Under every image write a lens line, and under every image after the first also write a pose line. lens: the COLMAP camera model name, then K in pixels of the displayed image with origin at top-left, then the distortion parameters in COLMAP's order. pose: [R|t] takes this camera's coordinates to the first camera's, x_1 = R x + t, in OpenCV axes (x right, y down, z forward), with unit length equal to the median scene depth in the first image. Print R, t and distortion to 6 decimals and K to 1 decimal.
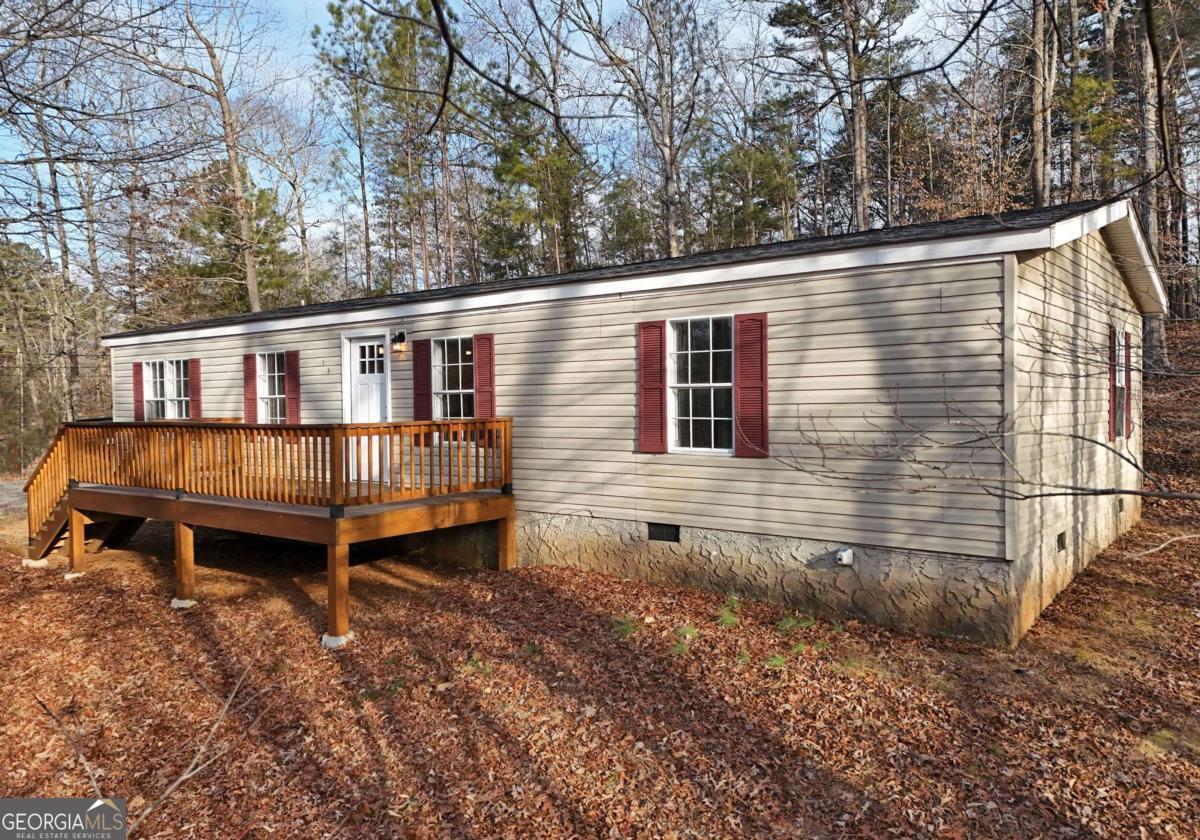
lens RADIAL K [[877.2, 0, 600.0], [0, 877.2, 420.0], [0, 0, 1]] dist [0.002645, 0.000410]
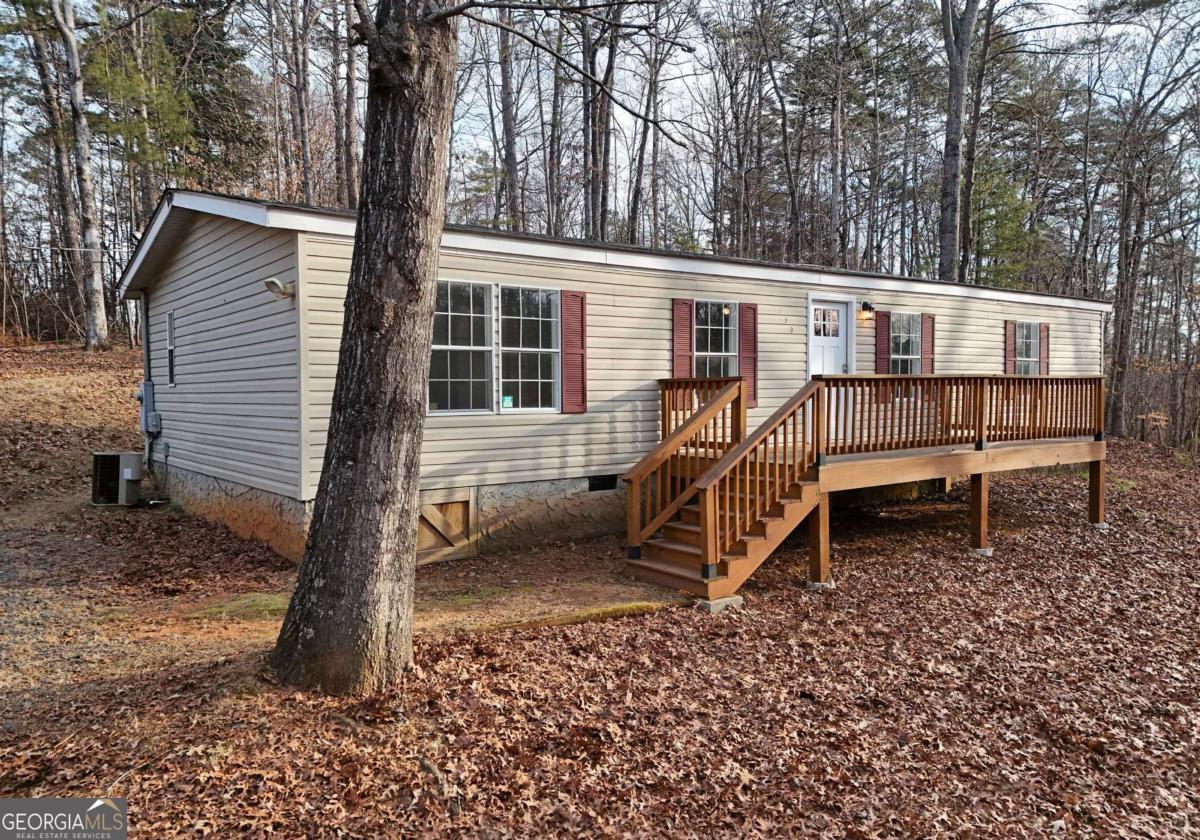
lens RADIAL K [[877.2, 0, 600.0], [0, 877.2, 420.0], [0, 0, 1]] dist [0.002645, 0.000410]
pose [[0.239155, -0.045853, 0.969898, -0.974864], [0.020690, 0.998898, 0.042122, 0.002773], [-0.970761, 0.009994, 0.239841, 0.692496]]
